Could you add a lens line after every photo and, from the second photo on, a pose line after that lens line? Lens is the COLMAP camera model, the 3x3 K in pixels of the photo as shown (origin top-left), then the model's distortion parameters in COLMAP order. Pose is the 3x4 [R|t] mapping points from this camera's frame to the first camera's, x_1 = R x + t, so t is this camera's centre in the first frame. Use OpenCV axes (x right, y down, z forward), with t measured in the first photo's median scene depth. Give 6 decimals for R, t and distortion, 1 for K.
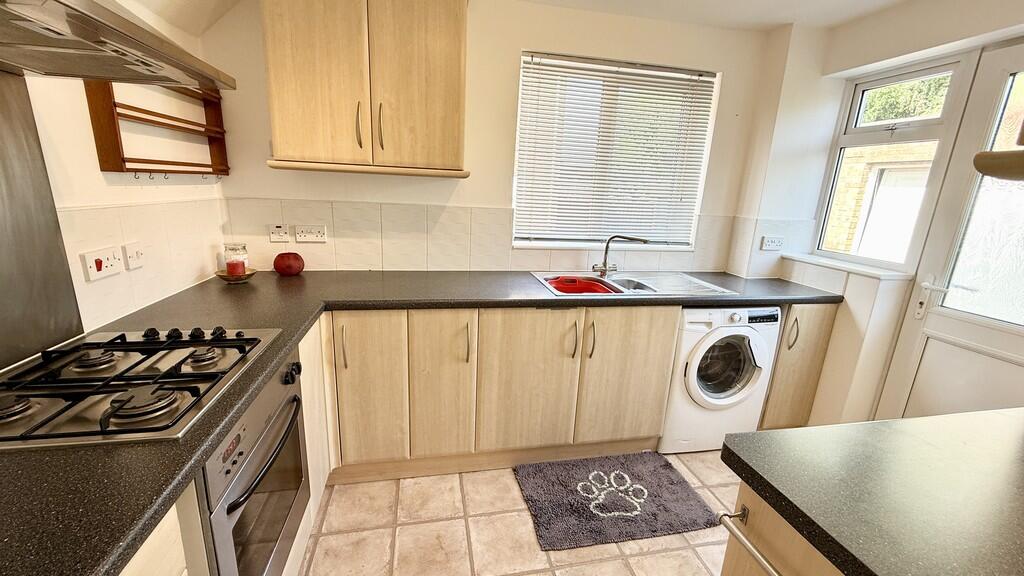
lens RADIAL K [[410.0, 0, 509.1], [0, 410.0, 289.9], [0, 0, 1]] dist [0.000008, -0.000379]
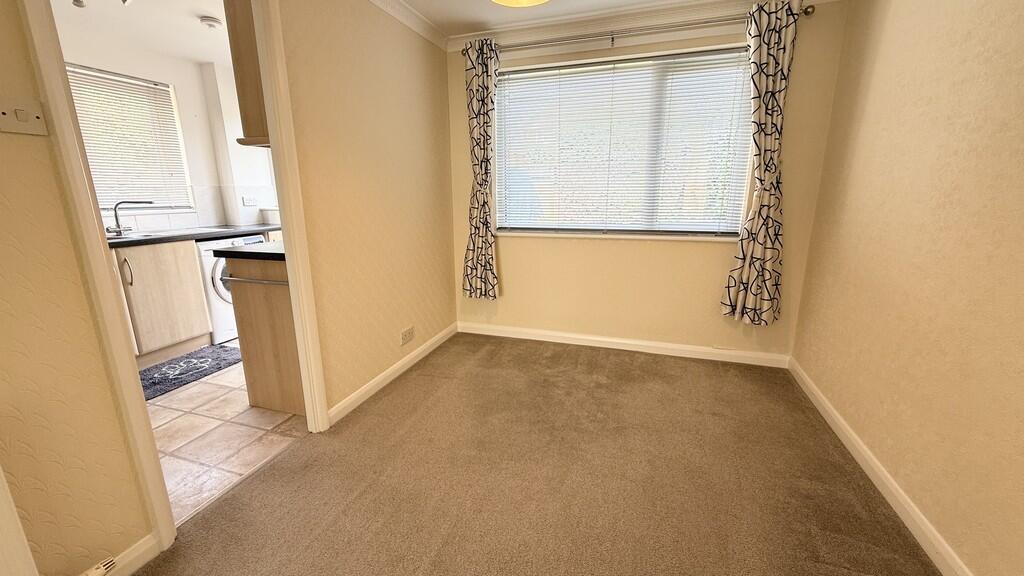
lens RADIAL K [[410.0, 0, 513.4], [0, 410.0, 292.6], [0, 0, 1]] dist [0.000008, -0.000379]
pose [[0.504648, -0.250537, 0.826173, -0.282945], [0.239990, 0.959958, 0.144515, 0.279204], [-0.829298, 0.125344, 0.544568, -0.770310]]
